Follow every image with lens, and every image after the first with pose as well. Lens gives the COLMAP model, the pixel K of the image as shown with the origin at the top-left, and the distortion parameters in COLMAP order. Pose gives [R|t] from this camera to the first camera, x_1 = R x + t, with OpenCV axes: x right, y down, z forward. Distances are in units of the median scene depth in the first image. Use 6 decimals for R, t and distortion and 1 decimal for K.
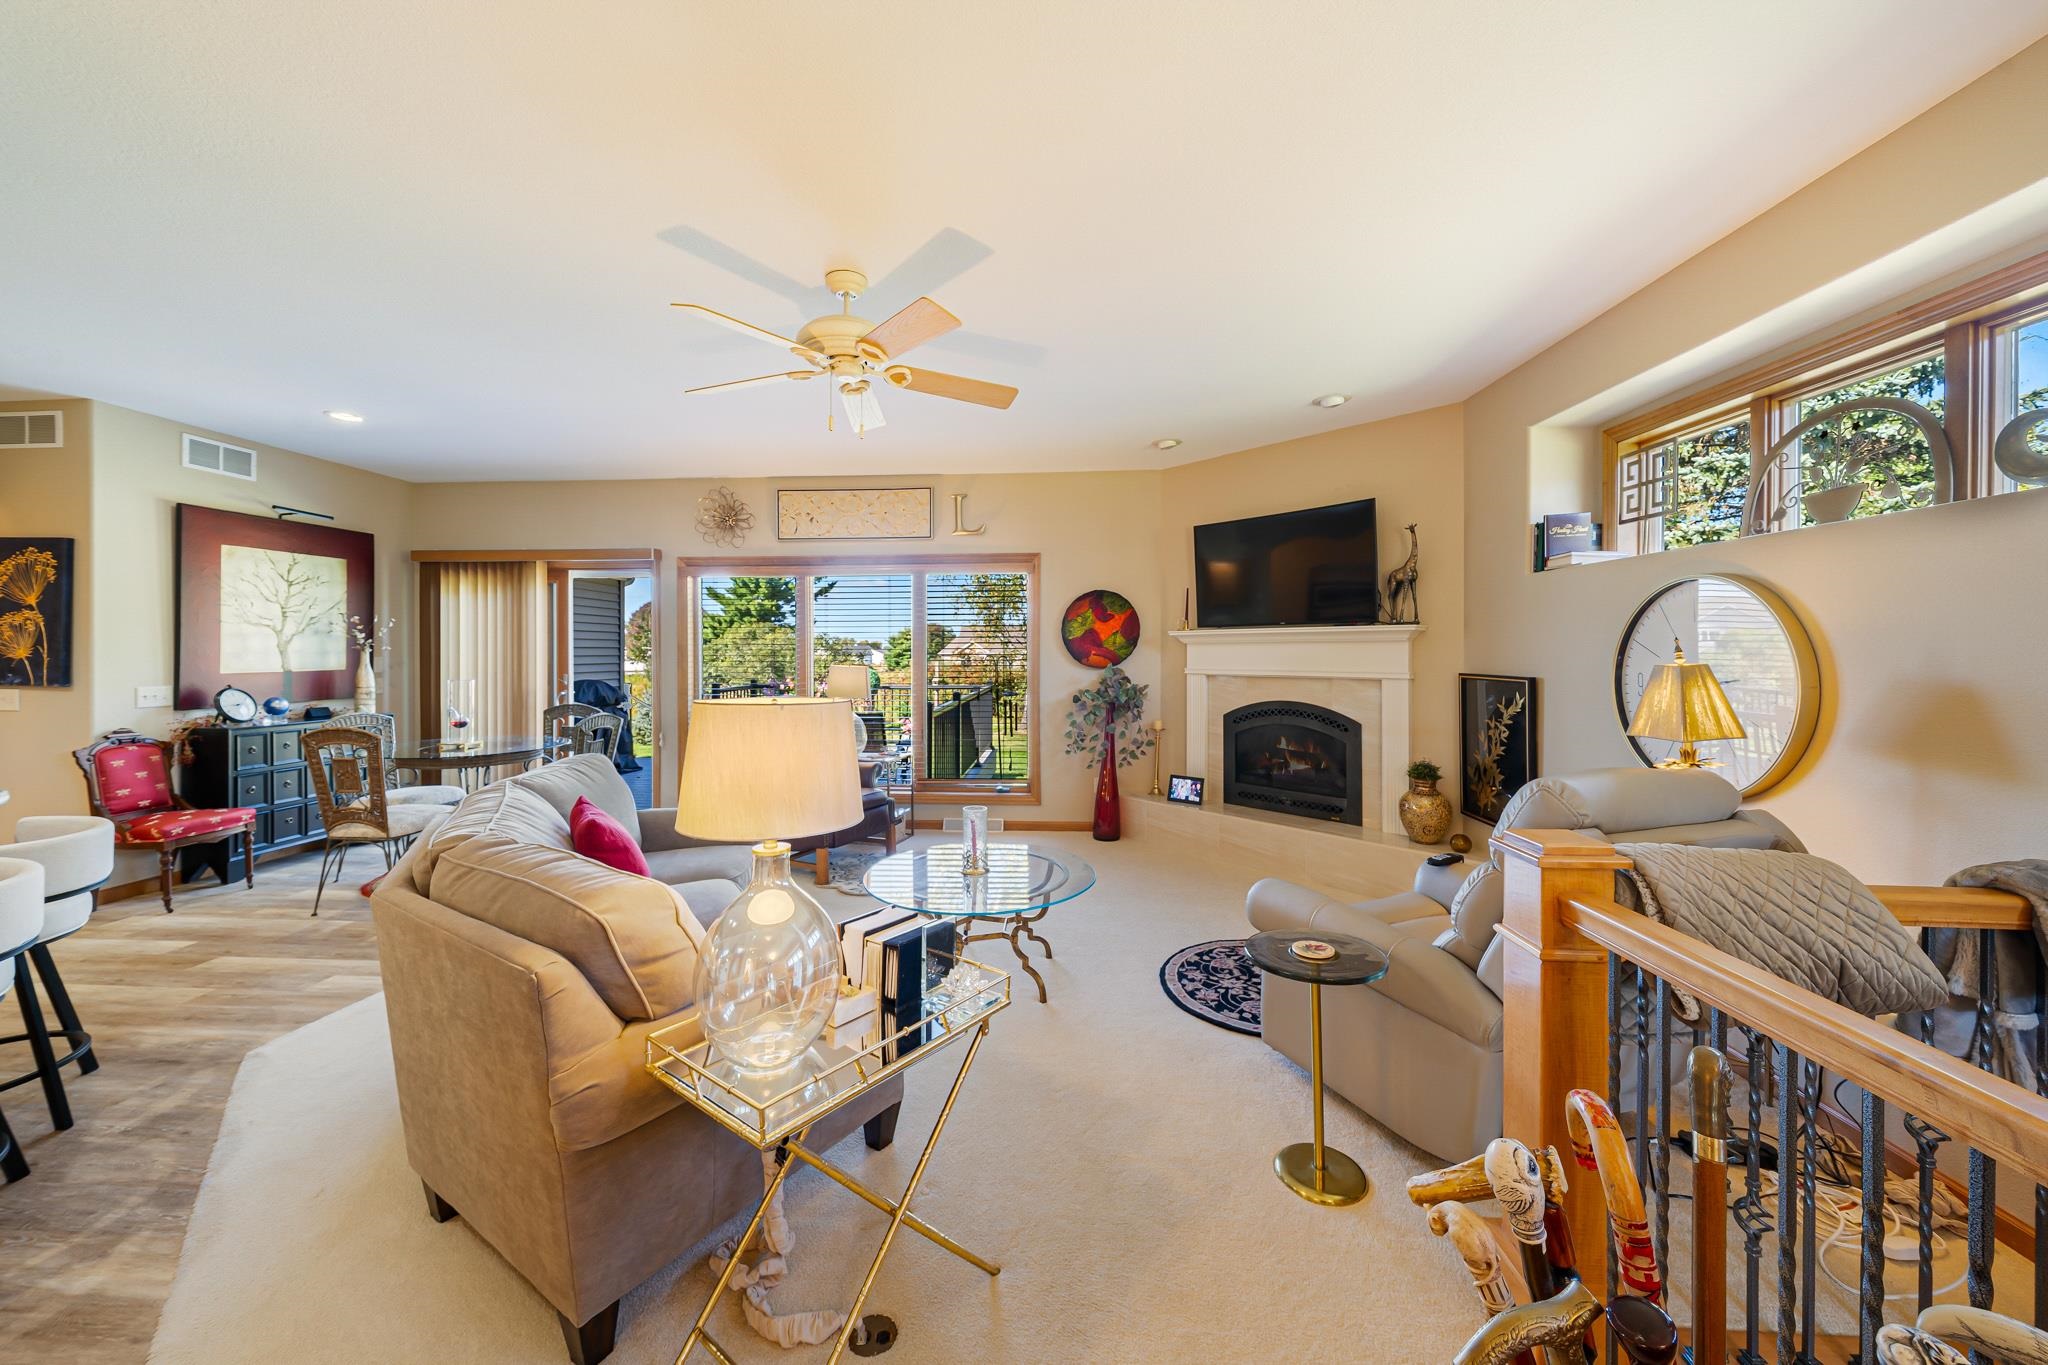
lens RADIAL K [[725.0, 0, 1016.8], [0, 725.0, 654.4], [0, 0, 1]] dist [-0.005175, -0.000550]
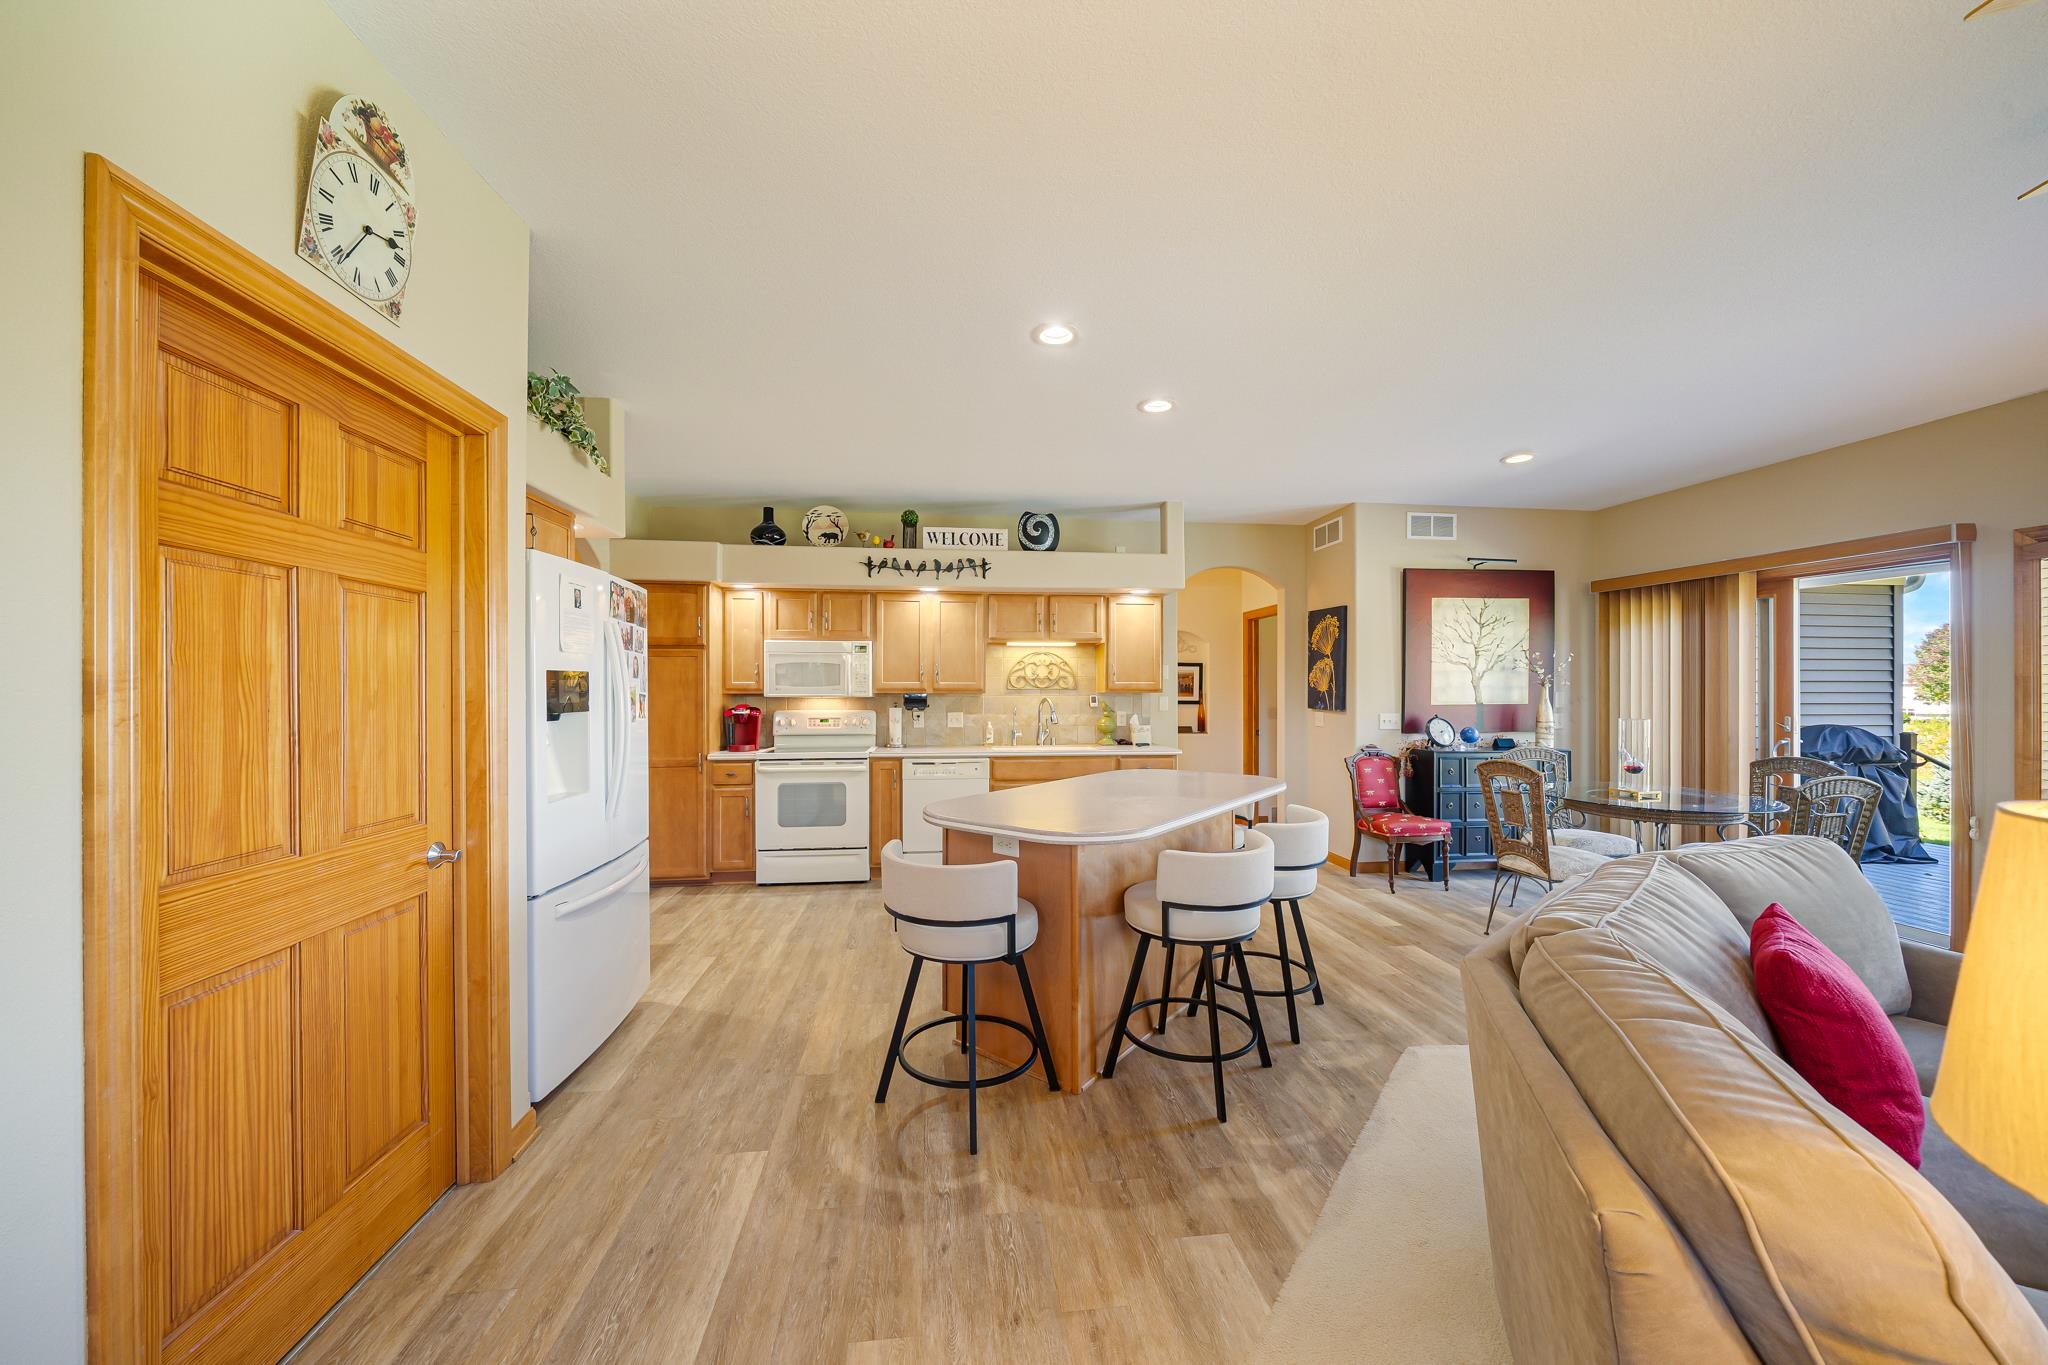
lens RADIAL K [[725.0, 0, 1017.1], [0, 725.0, 687.1], [0, 0, 1]] dist [-0.005175, -0.000550]
pose [[0.179304, 0.000189, -0.983794, -0.041249], [-0.004821, 0.999988, -0.000687, 0.001090], [0.983782, 0.004866, 0.179303, 0.104474]]
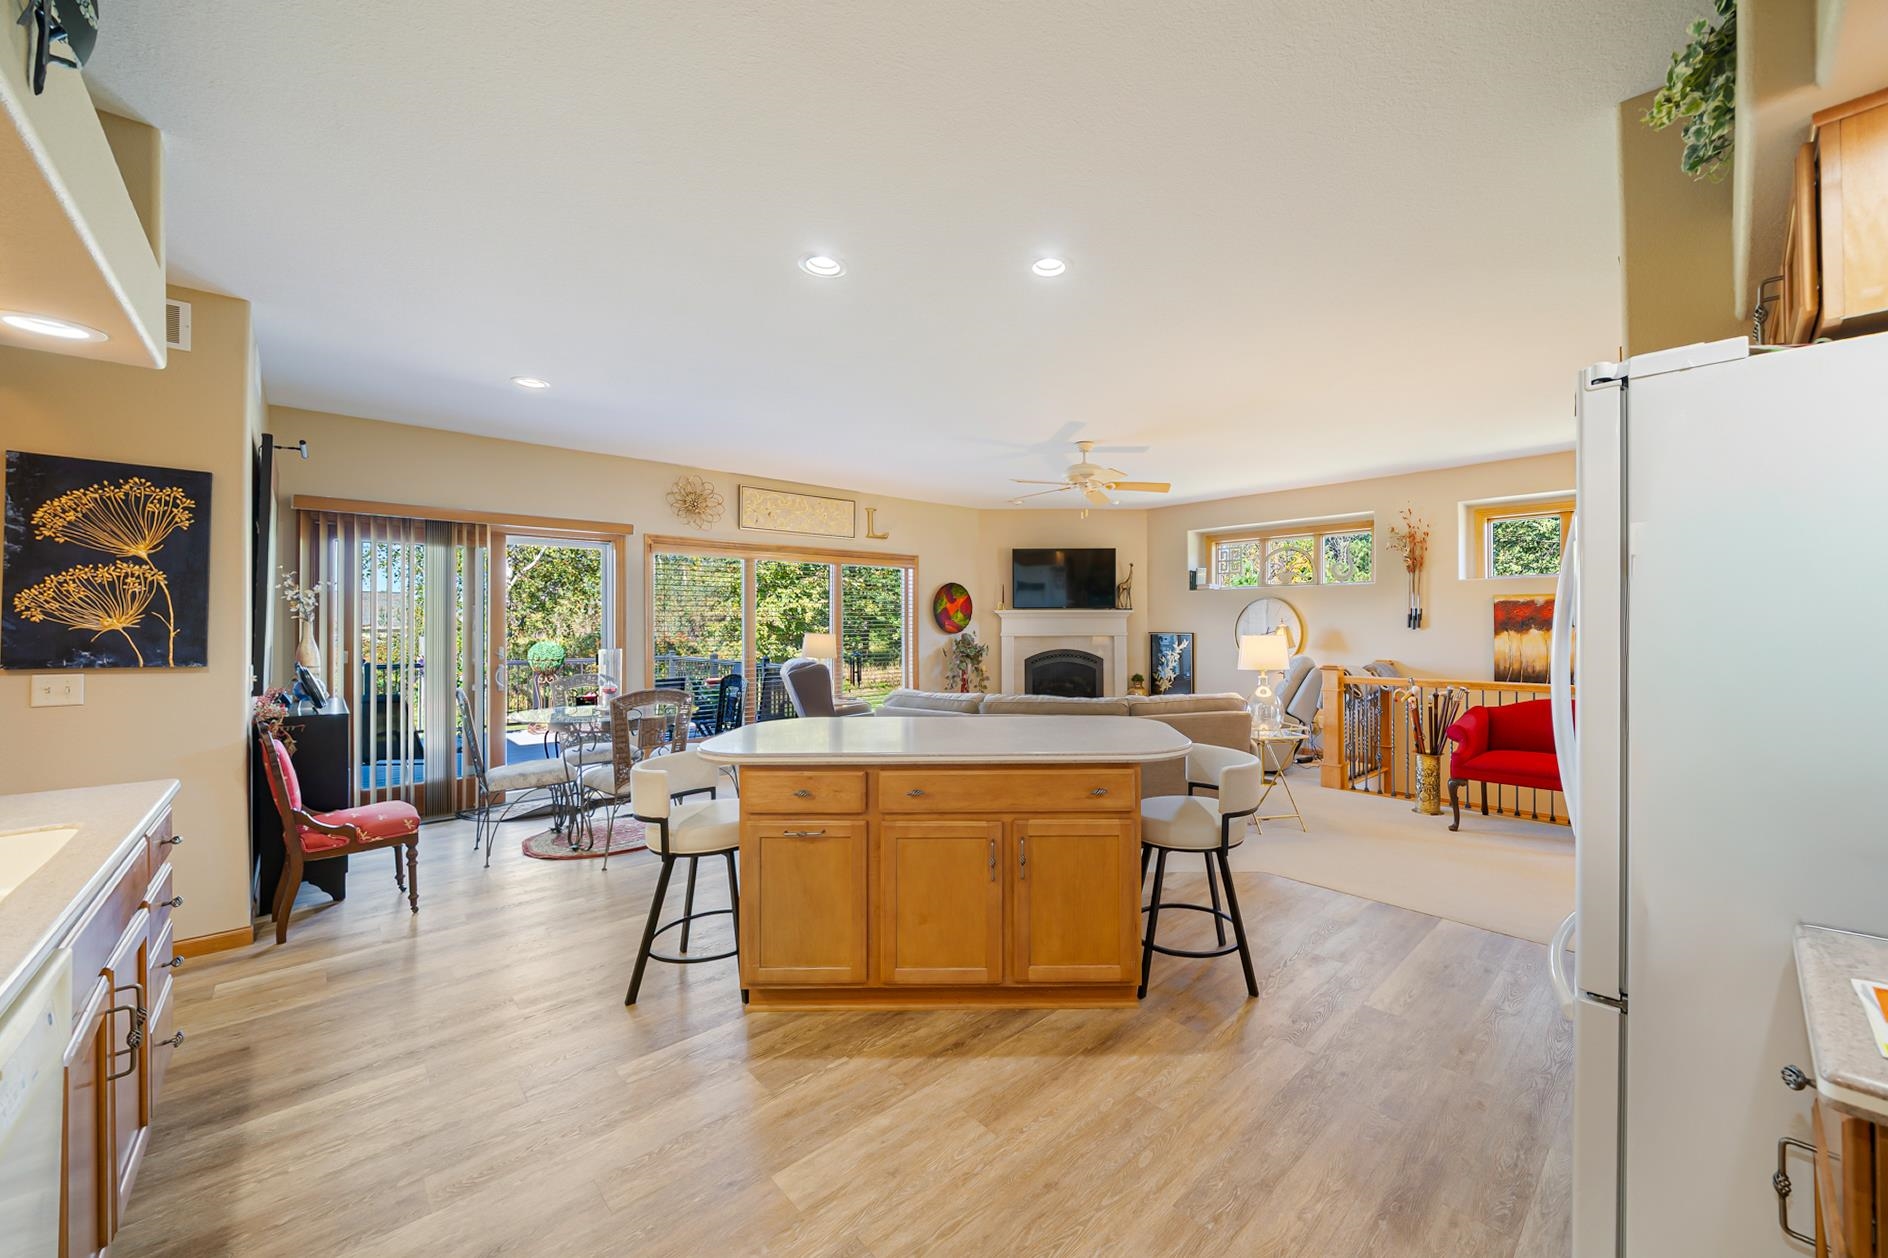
lens RADIAL K [[711.4, 0, 1002.4], [0, 711.4, 624.5], [0, 0, 1]] dist [-0.002463, -0.000189]
pose [[0.678122, -0.001208, 0.734948, -1.156281], [0.003767, 0.999991, -0.001833, 0.004736], [-0.734940, 0.004011, 0.678121, -0.127295]]
